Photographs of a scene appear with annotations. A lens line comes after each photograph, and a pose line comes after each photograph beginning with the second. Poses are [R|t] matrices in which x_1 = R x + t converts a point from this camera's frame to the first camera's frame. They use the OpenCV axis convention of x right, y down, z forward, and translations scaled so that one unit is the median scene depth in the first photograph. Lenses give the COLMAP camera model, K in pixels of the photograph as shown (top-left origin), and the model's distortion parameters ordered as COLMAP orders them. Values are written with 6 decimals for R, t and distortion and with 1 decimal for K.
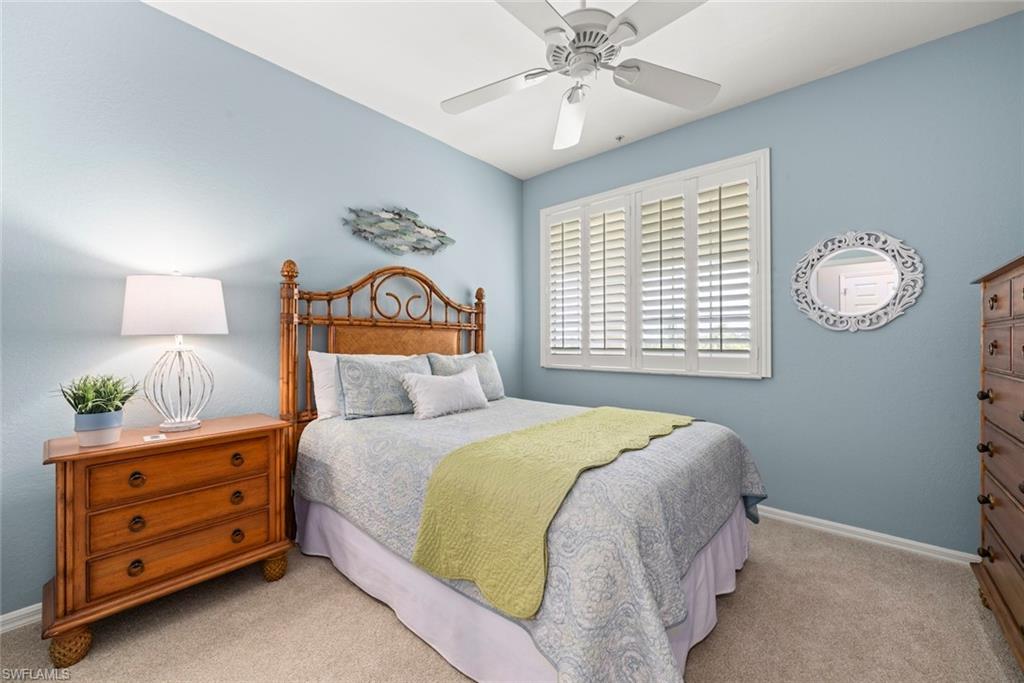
lens RADIAL K [[401.9, 0, 512.0], [0, 401.9, 341.5], [0, 0, 1]] dist [0.001970, 0.000160]
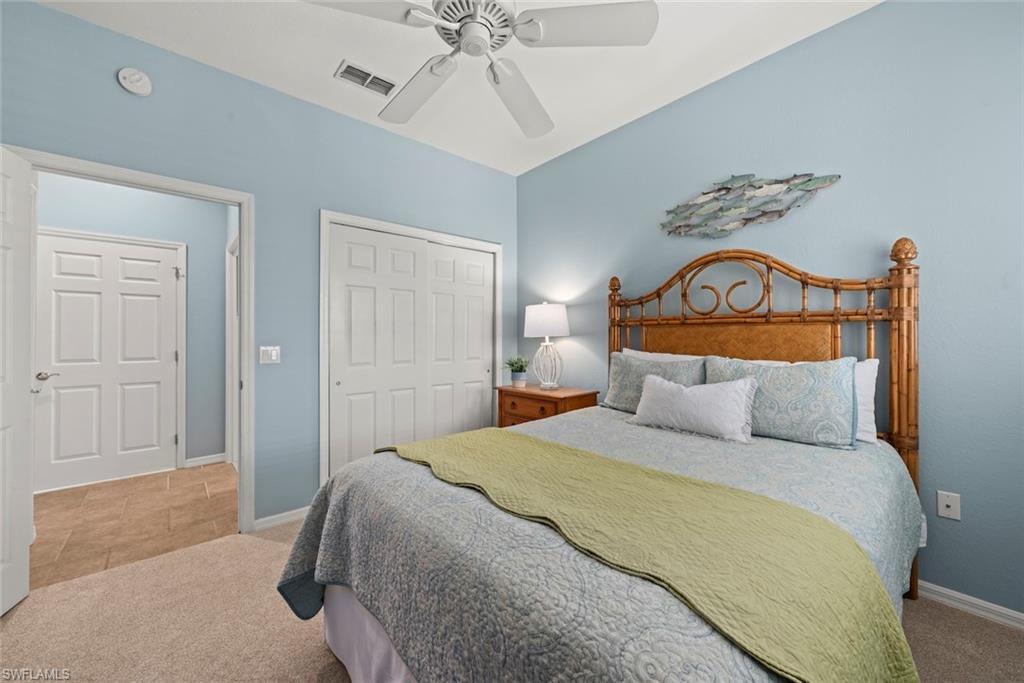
lens RADIAL K [[375.6, 0, 509.8], [0, 375.6, 339.1], [0, 0, 1]] dist [-0.000973, 0.000023]
pose [[-0.119335, -0.002617, -0.992851, 0.563039], [-0.004039, 0.999990, -0.002151, 0.000161], [0.992846, 0.003754, -0.119344, 0.676046]]
